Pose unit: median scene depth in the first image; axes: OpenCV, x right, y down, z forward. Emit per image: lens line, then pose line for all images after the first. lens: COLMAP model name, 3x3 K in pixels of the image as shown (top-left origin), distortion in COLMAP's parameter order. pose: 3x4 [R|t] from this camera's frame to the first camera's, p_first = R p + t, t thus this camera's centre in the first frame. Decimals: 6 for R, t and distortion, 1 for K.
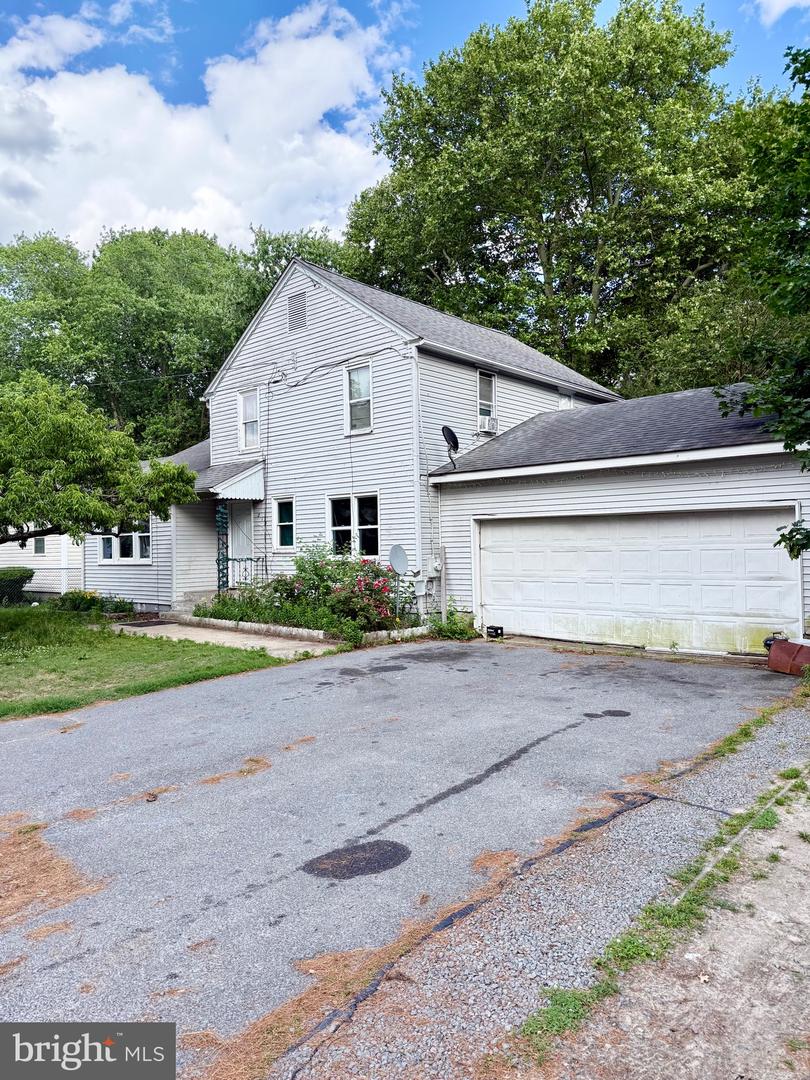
lens RADIAL K [[758.0, 0, 405.0], [0, 758.0, 540.0], [0, 0, 1]] dist [0.061029, 0.000554]
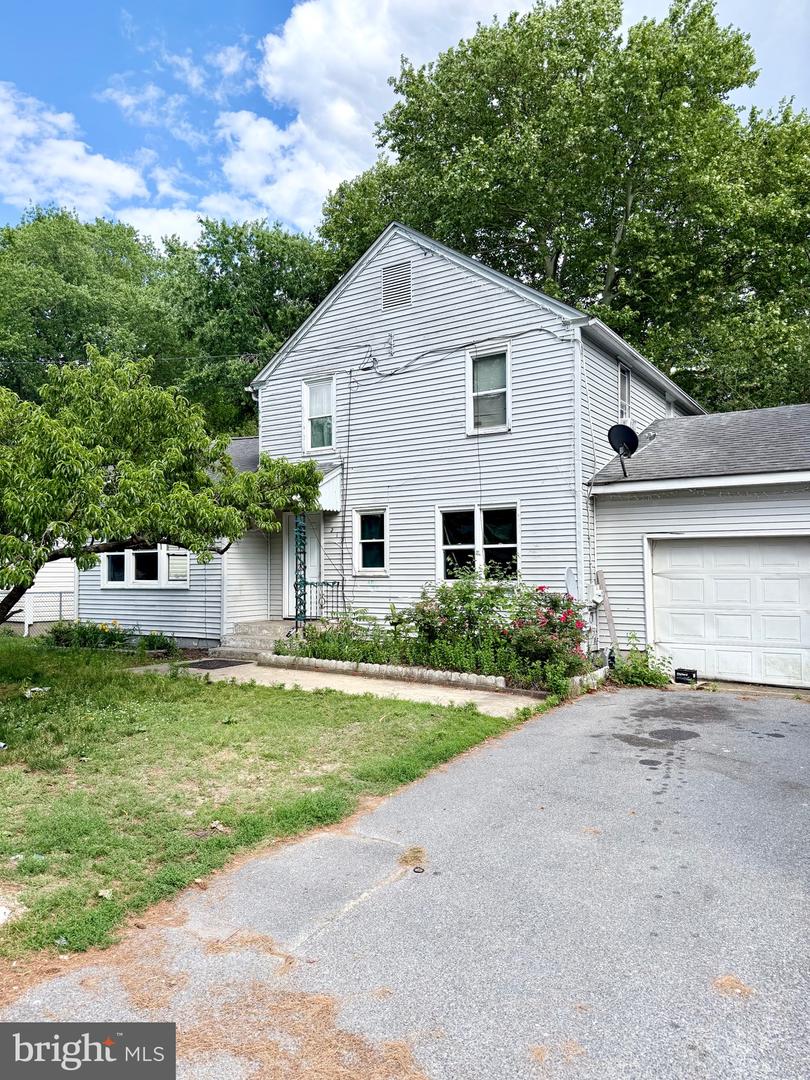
lens RADIAL K [[747.1, 0, 405.6], [0, 747.1, 551.6], [0, 0, 1]] dist [0.059200, -0.001597]
pose [[0.987432, 0.017564, 0.157069, -0.264150], [-0.014548, 0.999687, -0.020332, 0.006621], [-0.157377, 0.017792, 0.987378, 0.203738]]
